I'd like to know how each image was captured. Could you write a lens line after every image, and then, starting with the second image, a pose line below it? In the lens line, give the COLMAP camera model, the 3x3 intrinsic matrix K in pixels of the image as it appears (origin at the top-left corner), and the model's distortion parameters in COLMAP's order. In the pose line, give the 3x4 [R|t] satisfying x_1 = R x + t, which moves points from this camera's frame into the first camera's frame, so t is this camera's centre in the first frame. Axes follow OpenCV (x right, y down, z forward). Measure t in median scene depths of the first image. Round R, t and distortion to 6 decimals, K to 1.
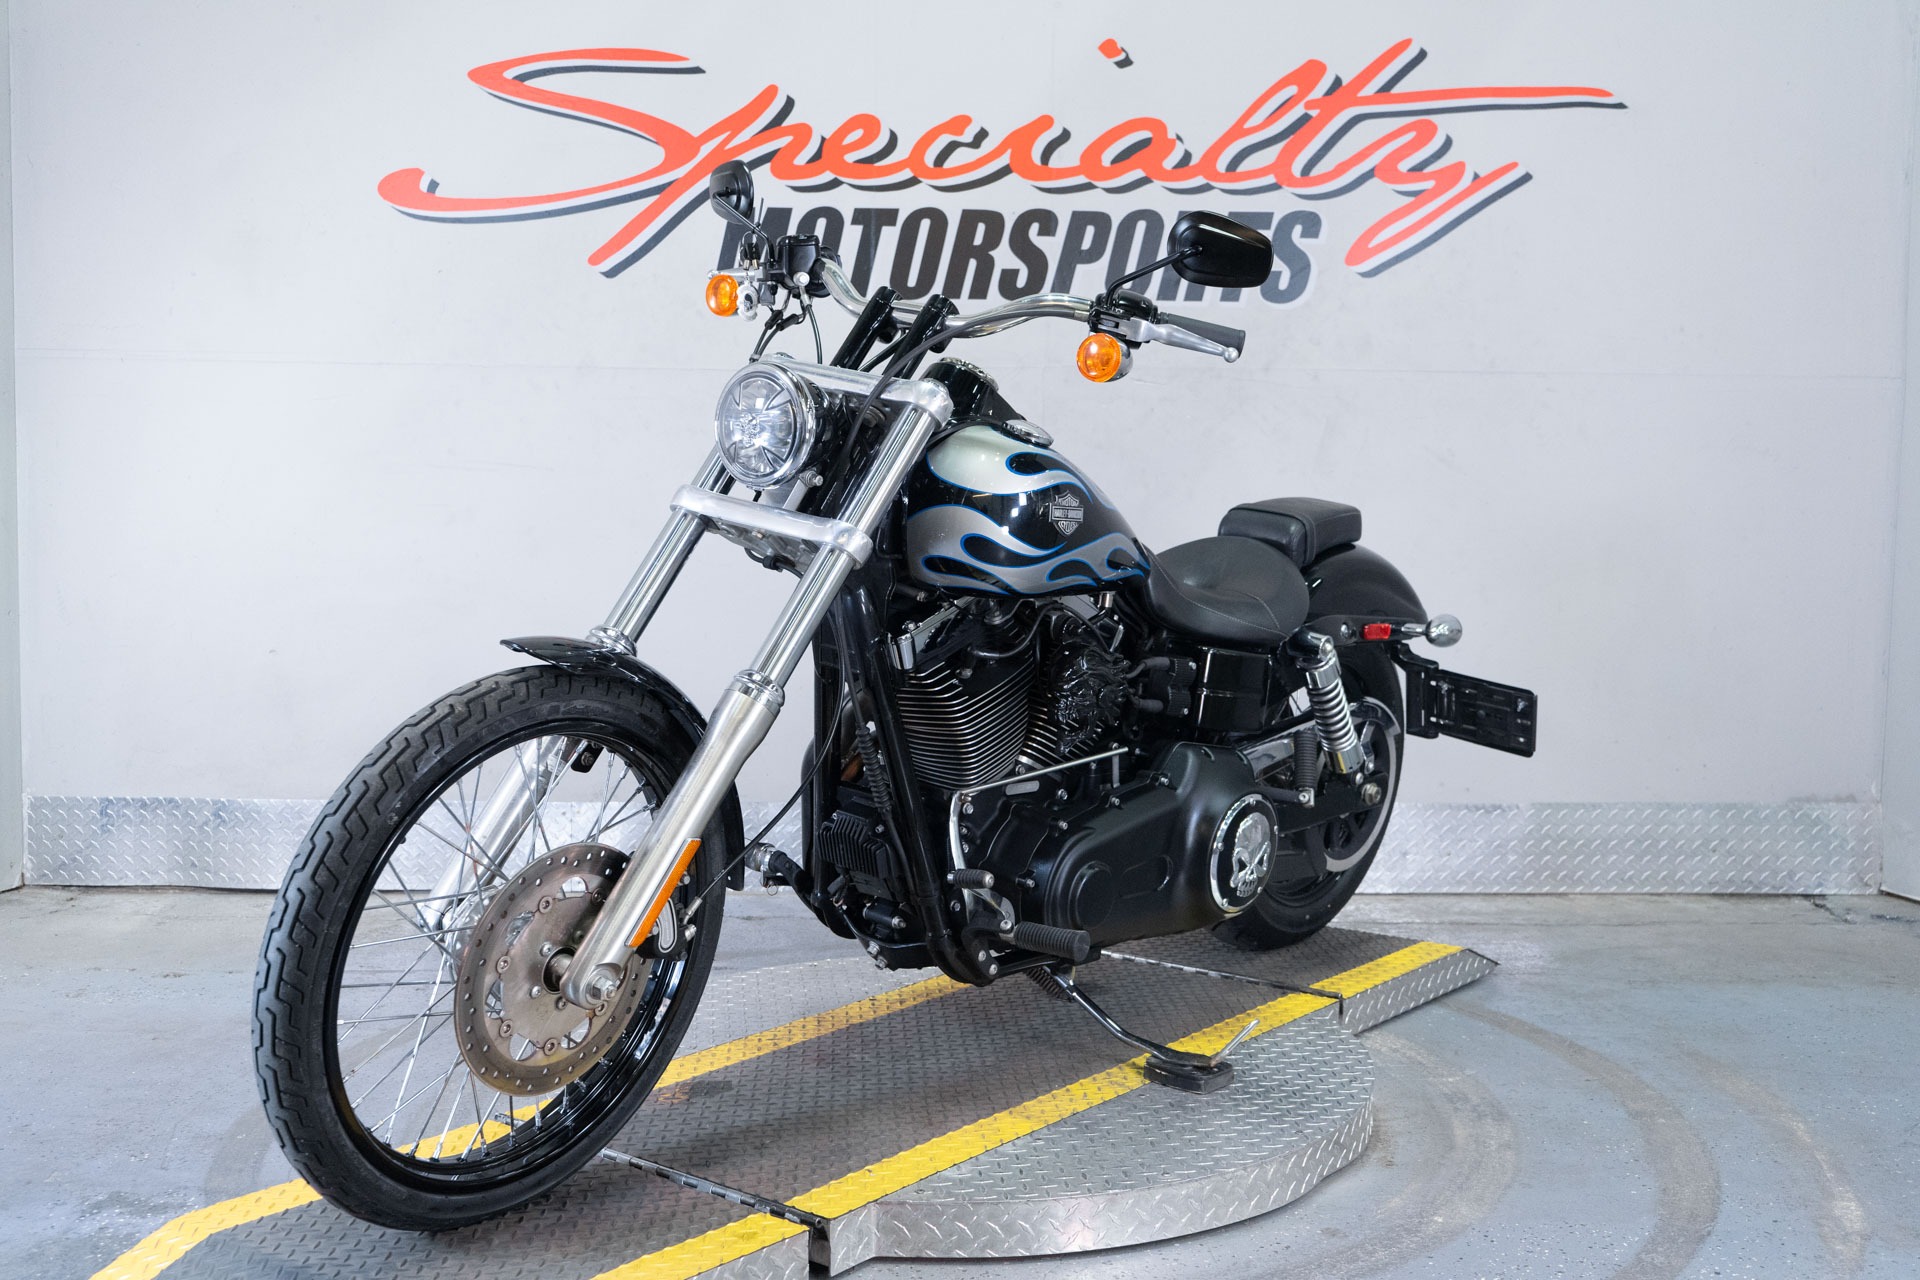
lens RADIAL K [[1973.3, 0, 949.6], [0, 1973.3, 638.9], [0, 0, 1]] dist [0.000387, 0.000000]
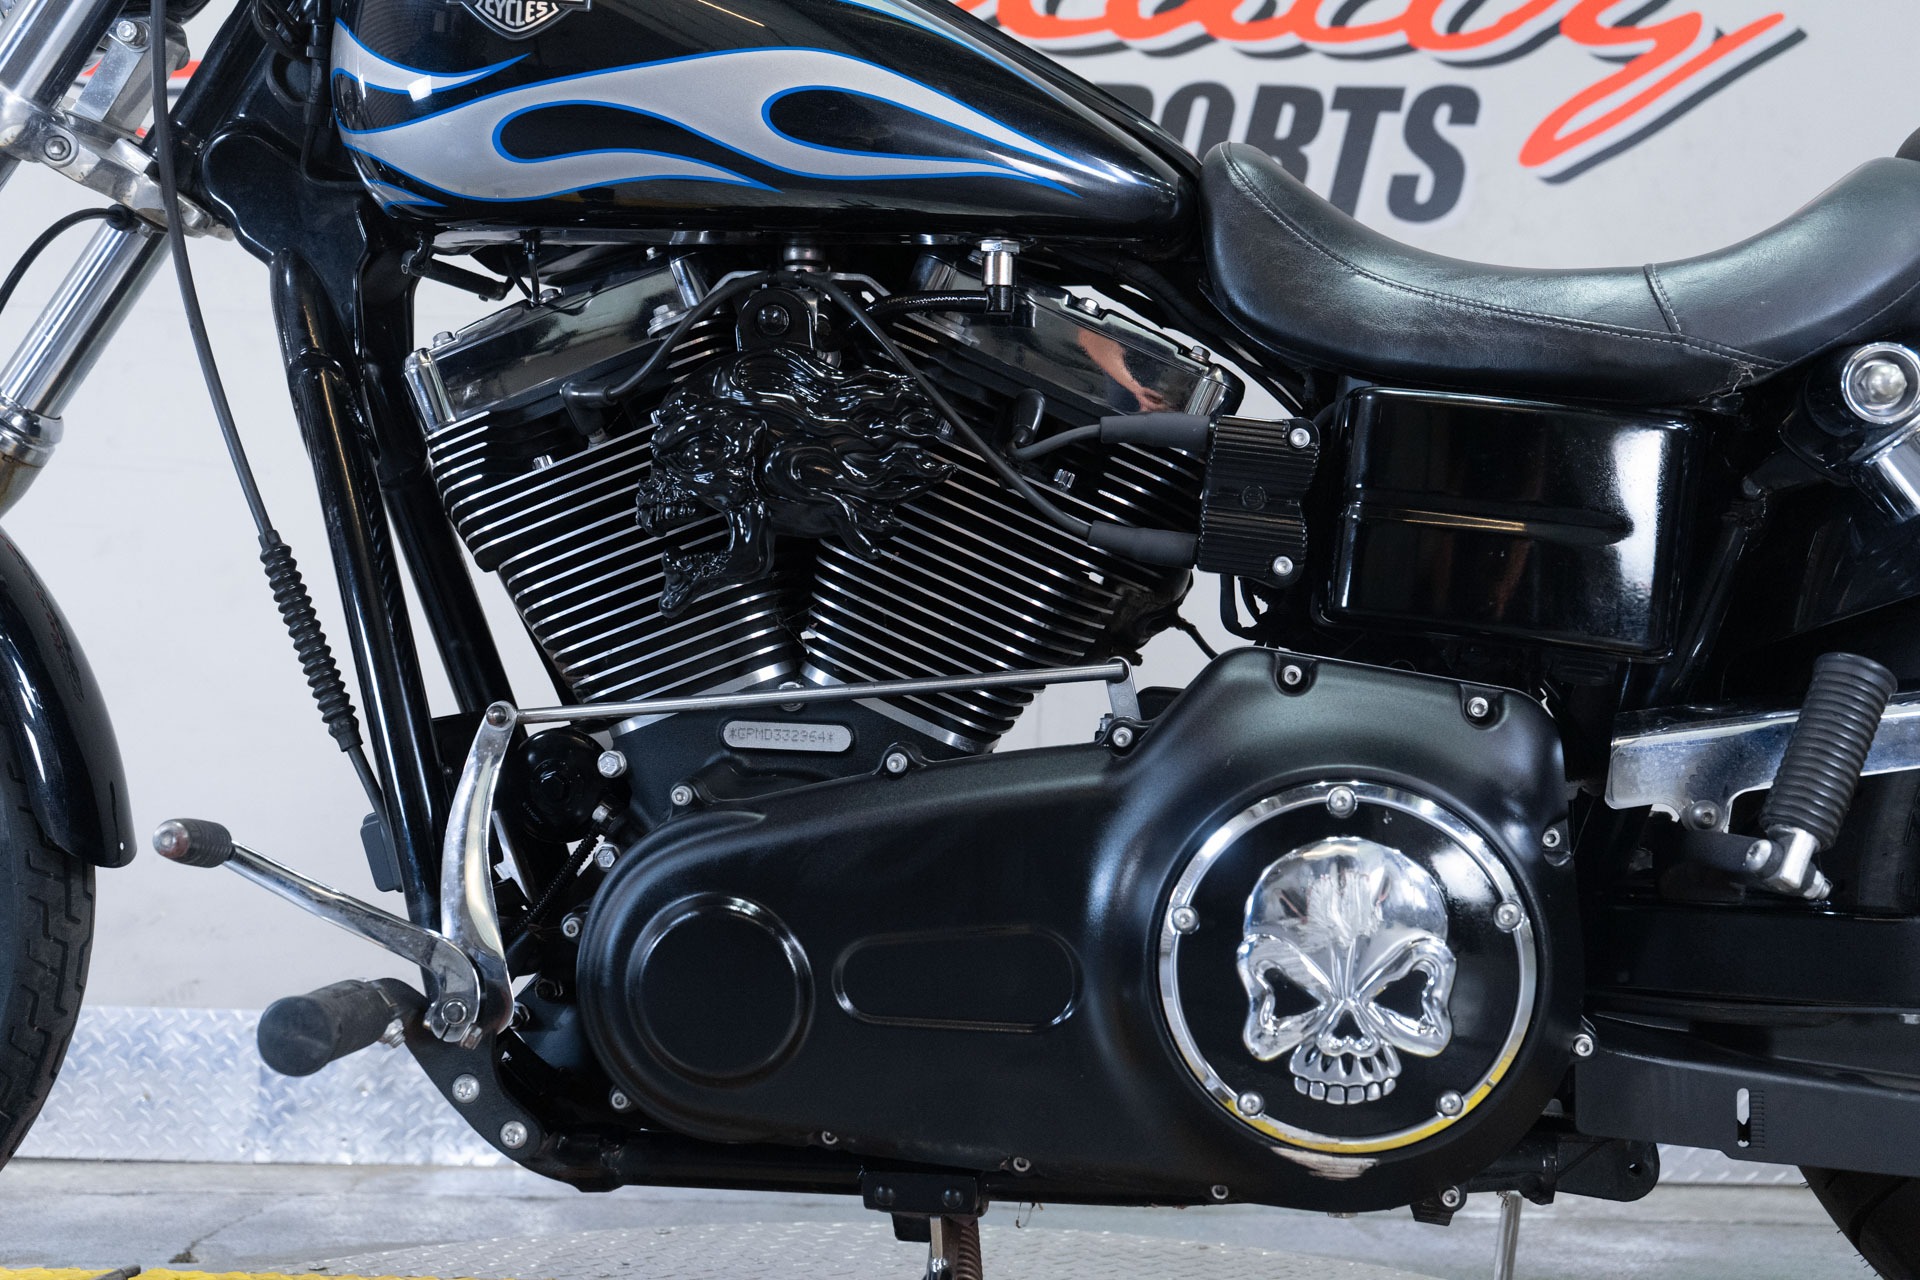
lens RADIAL K [[2087.8, 0, 960.3], [0, 2087.8, 632.4], [0, 0, 1]] dist [0.002120, 0.000000]
pose [[0.999833, 0.012913, -0.012951, 0.029761], [-0.015124, 0.981948, -0.188546, 0.090096], [0.010283, 0.188710, 0.981979, 0.361308]]
